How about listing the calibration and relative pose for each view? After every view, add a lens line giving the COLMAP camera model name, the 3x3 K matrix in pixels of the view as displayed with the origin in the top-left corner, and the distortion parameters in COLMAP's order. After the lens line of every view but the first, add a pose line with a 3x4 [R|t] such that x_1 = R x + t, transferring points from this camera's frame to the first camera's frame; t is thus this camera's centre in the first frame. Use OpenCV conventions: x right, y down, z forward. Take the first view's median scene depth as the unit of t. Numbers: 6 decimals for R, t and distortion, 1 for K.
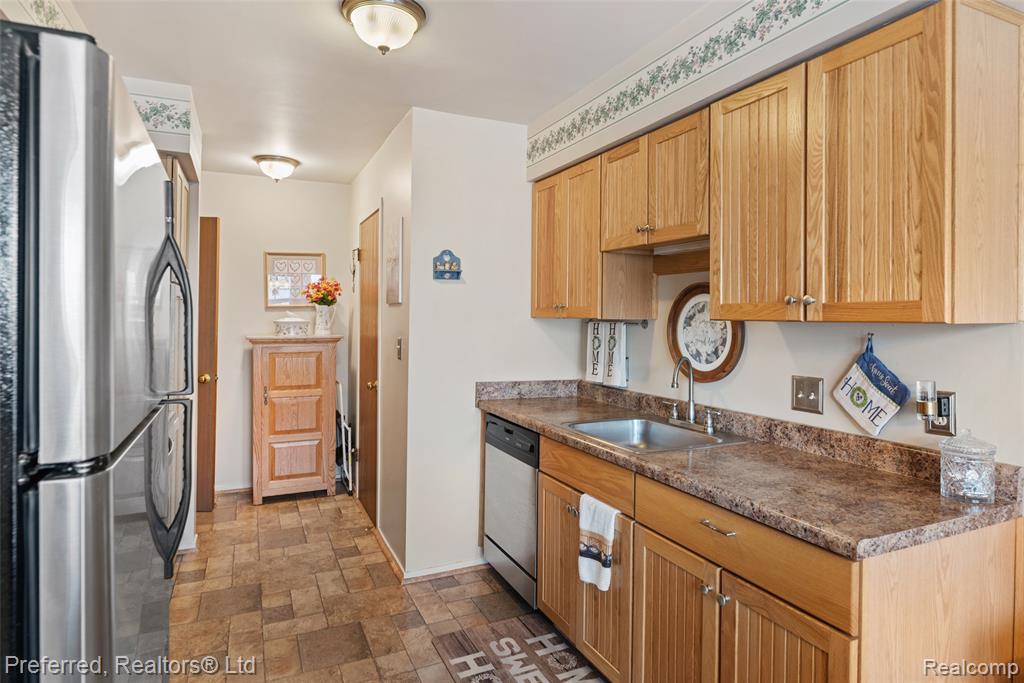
lens RADIAL K [[580.7, 0, 508.2], [0, 580.7, 317.2], [0, 0, 1]] dist [-0.001451, 0.000123]
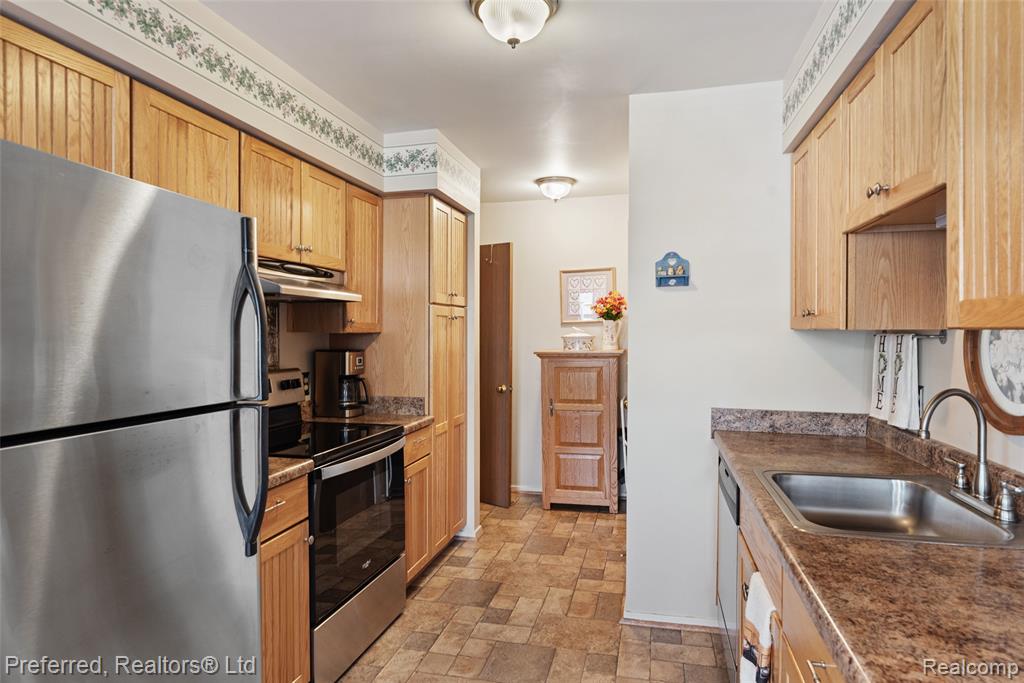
lens RADIAL K [[582.0, 0, 512.0], [0, 582.0, 341.5], [0, 0, 1]] dist [-0.003421, 0.000524]
pose [[0.786368, -0.002277, -0.617754, 0.235515], [0.012197, 0.999855, 0.011841, 0.003338], [0.617638, -0.016846, 0.786282, 0.171281]]
